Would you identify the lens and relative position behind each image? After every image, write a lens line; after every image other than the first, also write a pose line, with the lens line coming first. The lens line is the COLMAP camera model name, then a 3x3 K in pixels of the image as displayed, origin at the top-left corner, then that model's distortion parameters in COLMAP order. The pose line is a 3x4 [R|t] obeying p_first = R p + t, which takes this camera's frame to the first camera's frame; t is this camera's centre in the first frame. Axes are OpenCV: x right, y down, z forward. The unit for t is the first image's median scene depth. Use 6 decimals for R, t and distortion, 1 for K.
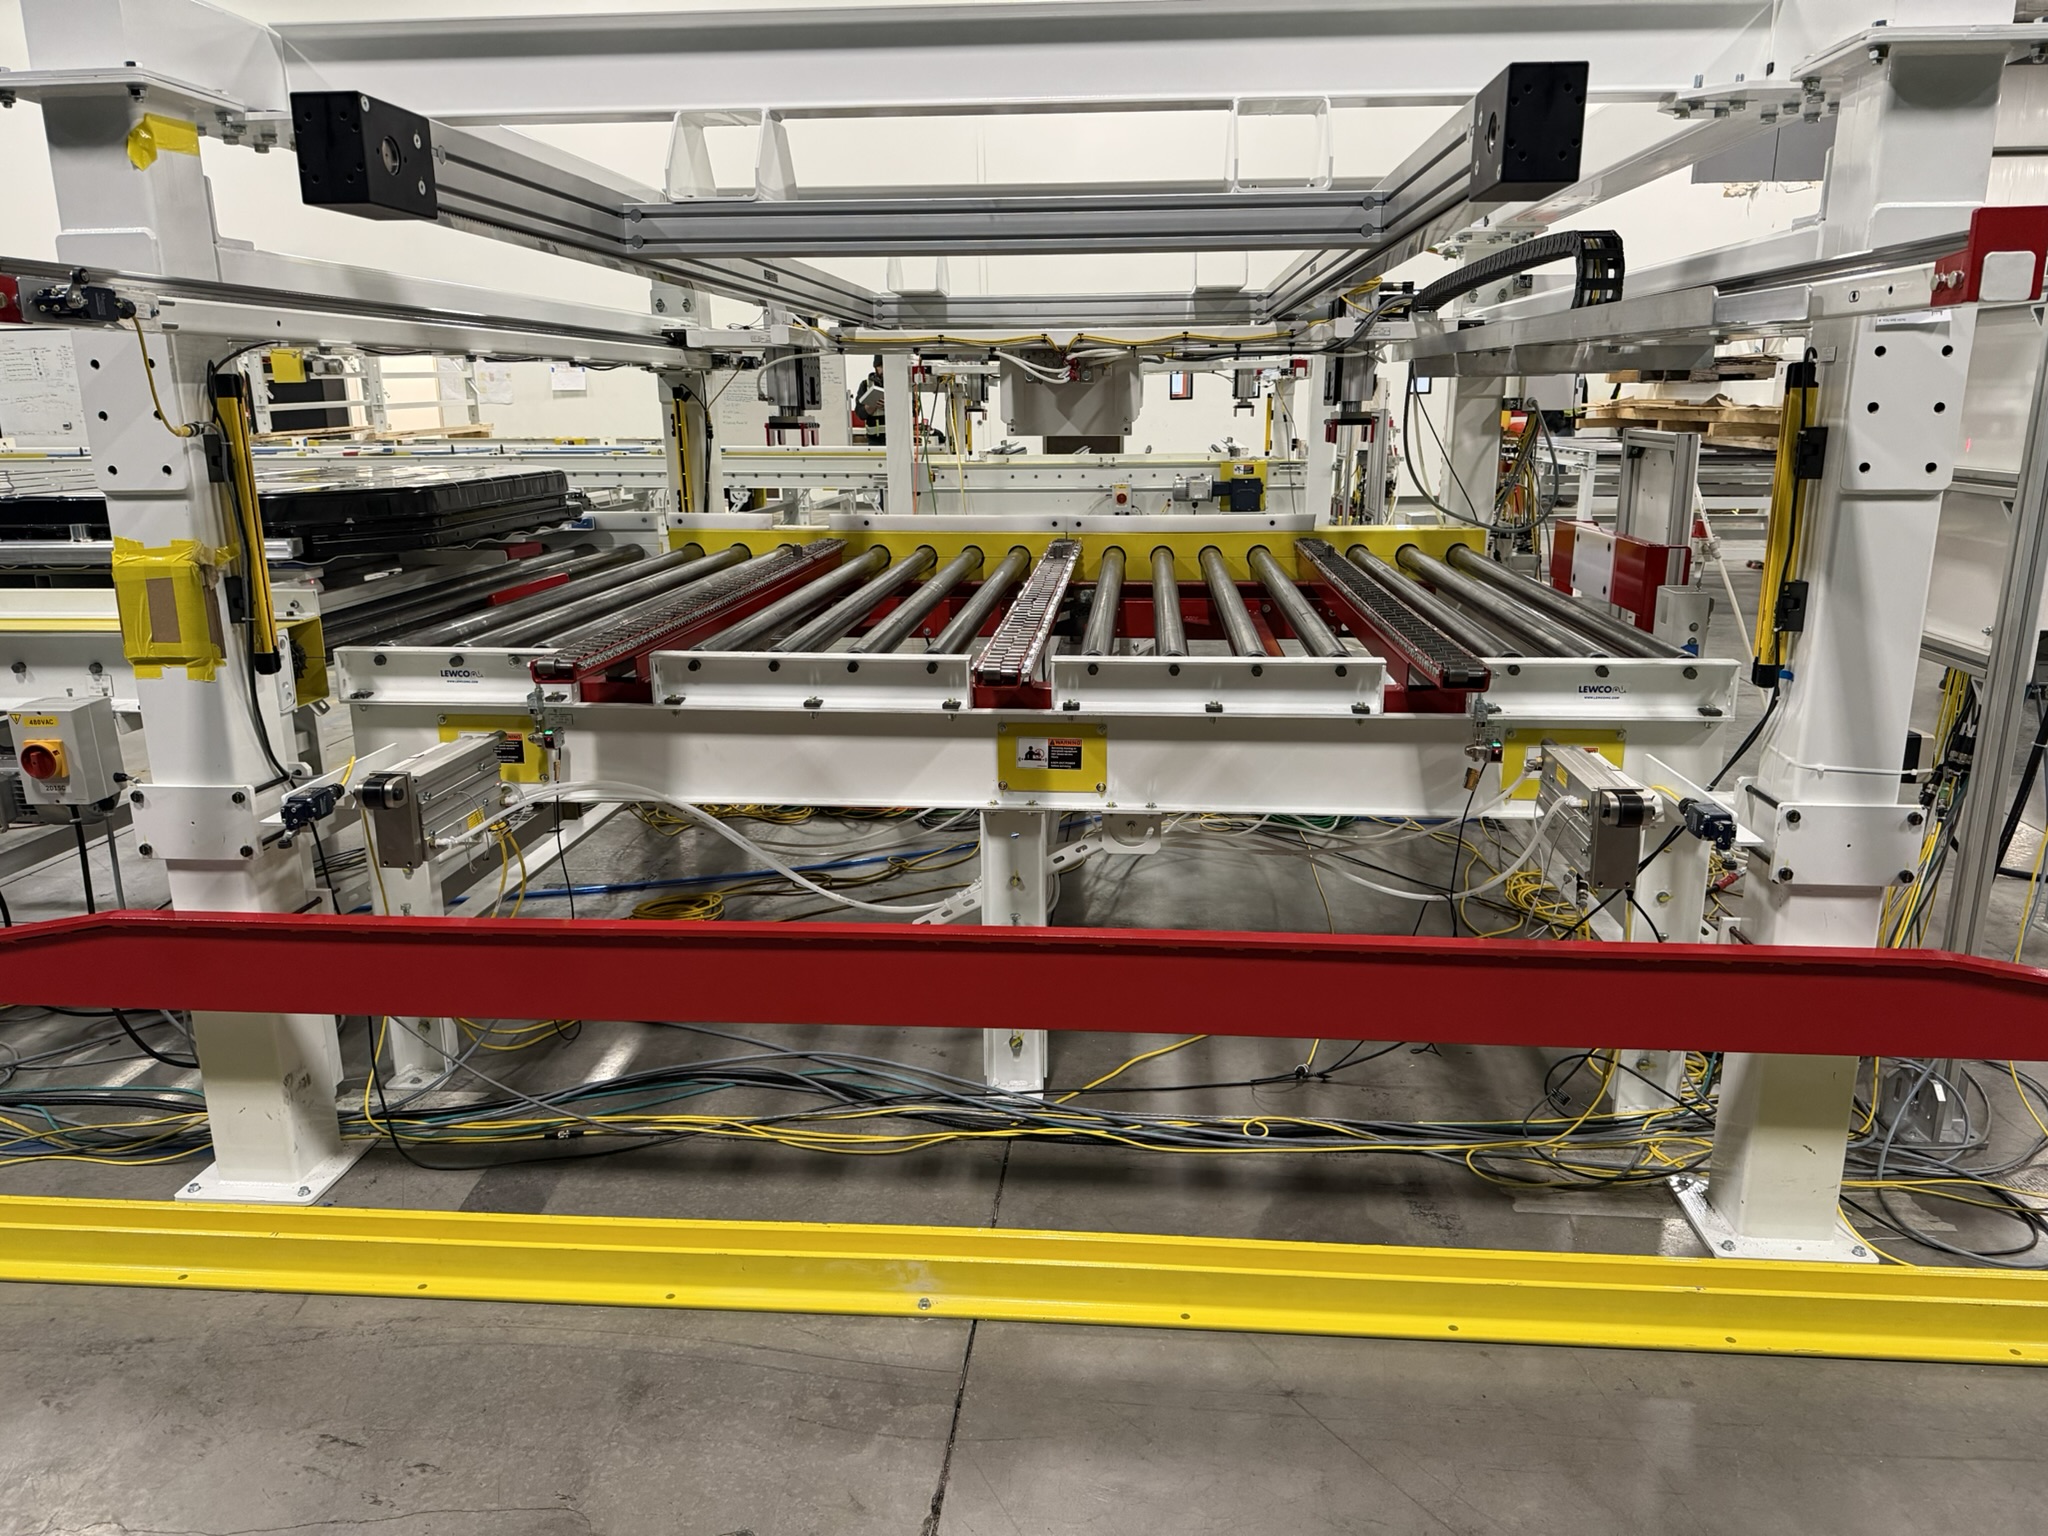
lens RADIAL K [[1436.0, 0, 1043.3], [0, 1436.0, 766.8], [0, 0, 1]] dist [0.083045, -0.115043]
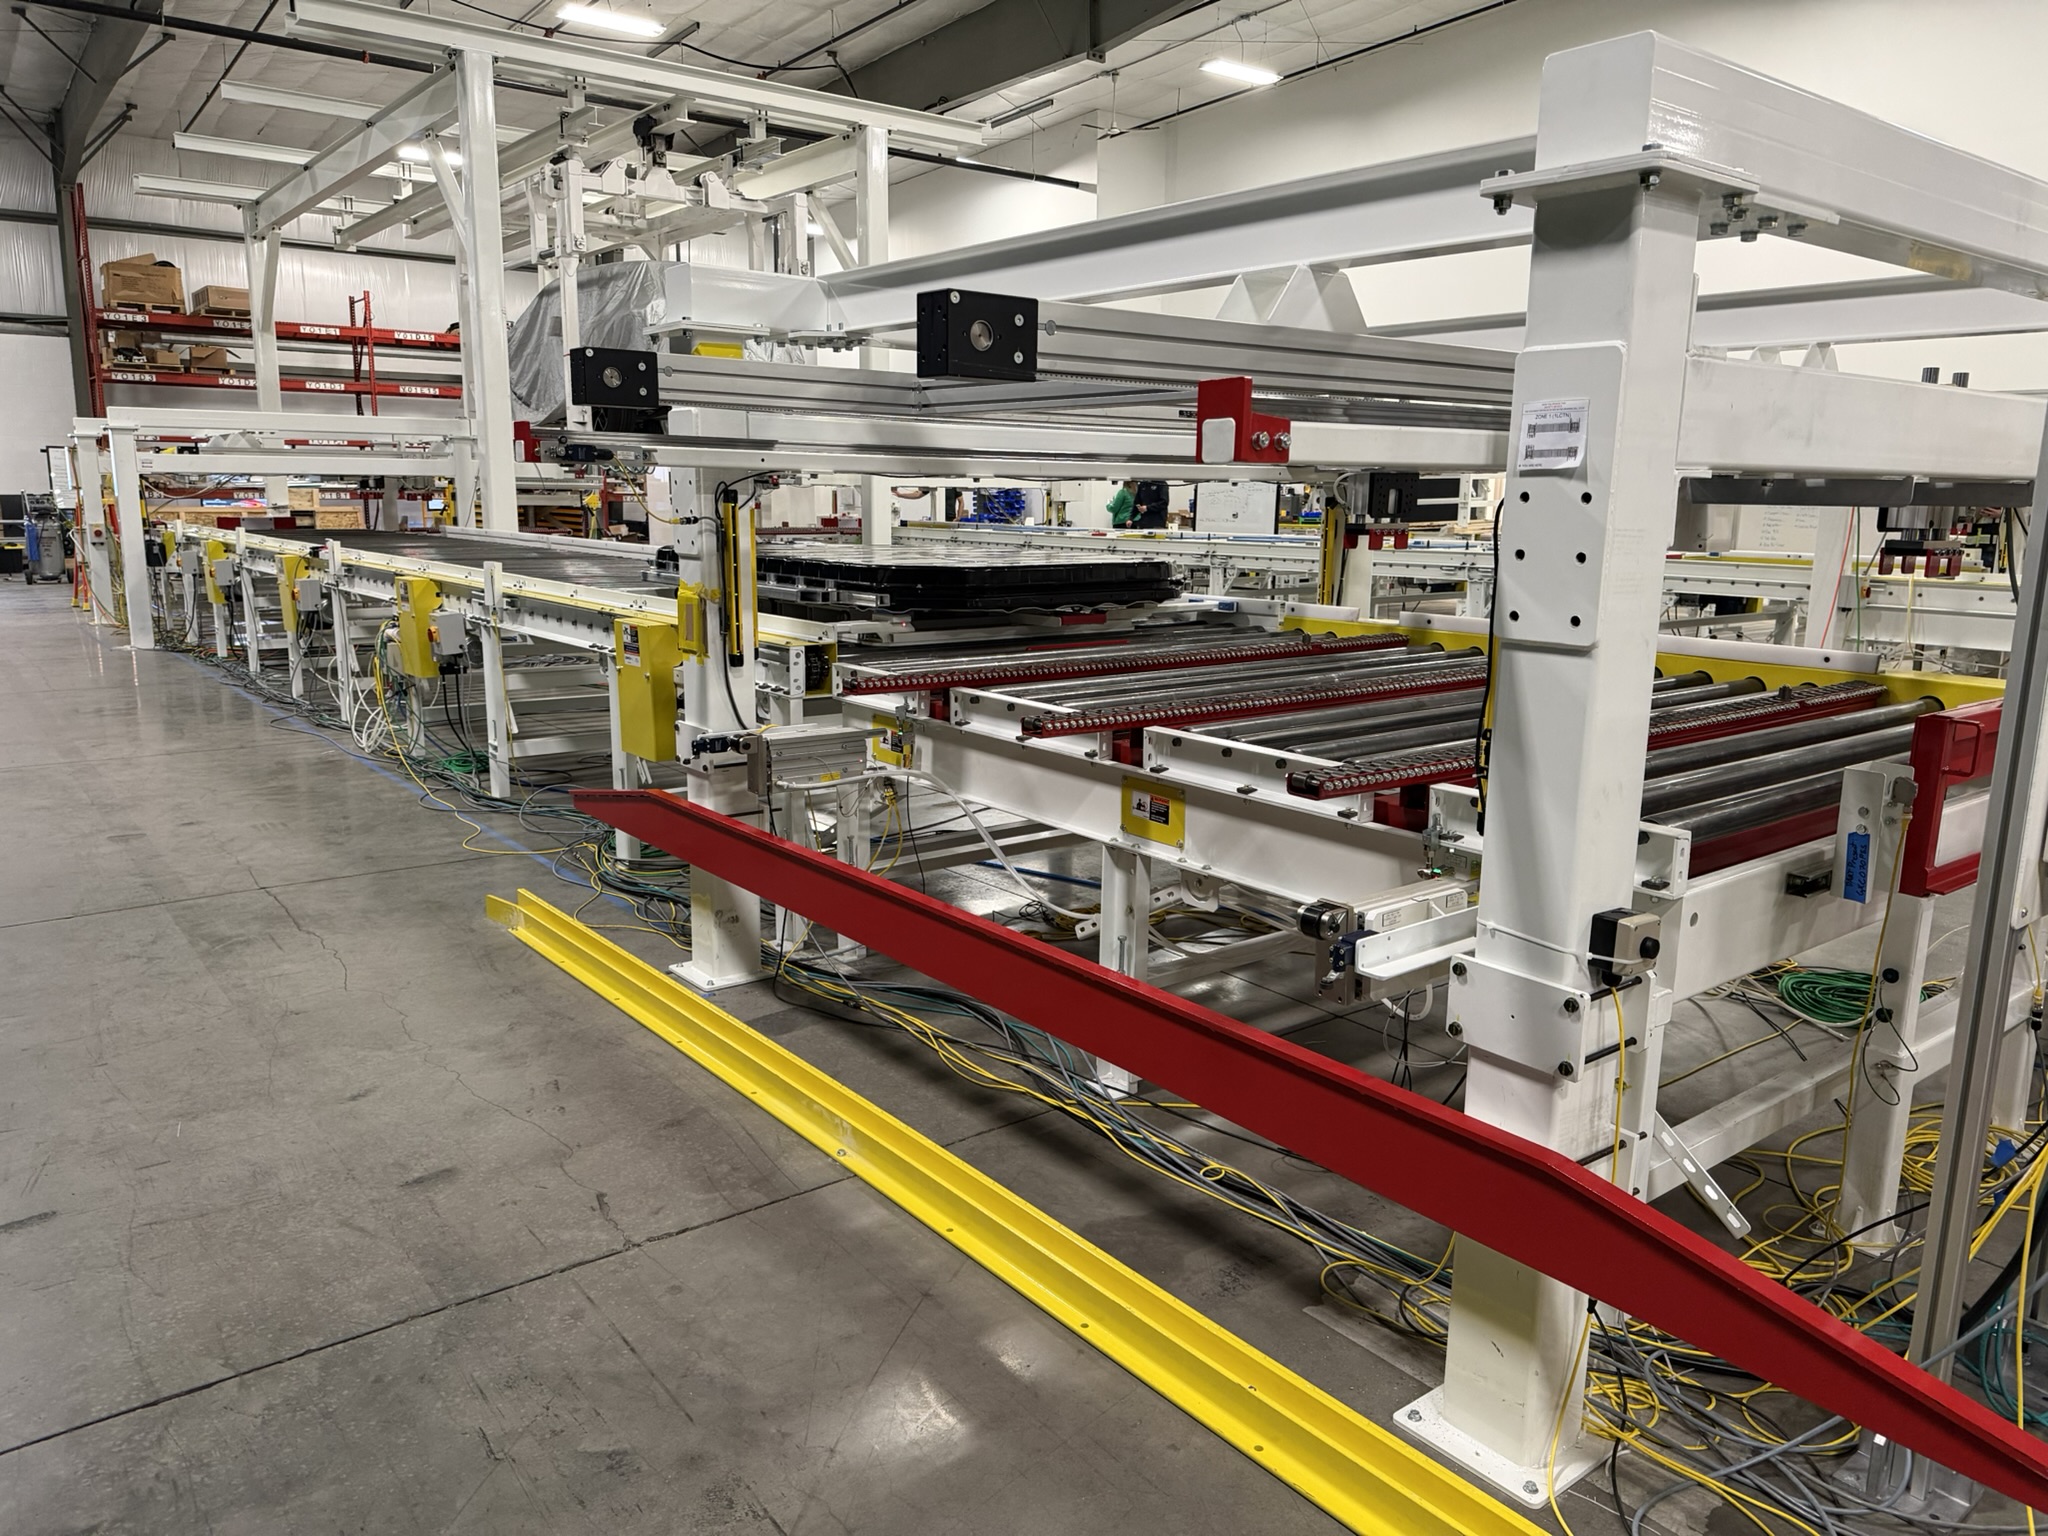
lens RADIAL K [[1436.0, 0, 1043.3], [0, 1436.0, 766.8], [0, 0, 1]] dist [0.083045, -0.115043]
pose [[0.679122, 0.154587, -0.717563, 0.815191], [-0.199239, 0.979693, 0.022494, -0.052662], [0.706468, 0.127691, 0.696130, 0.100956]]
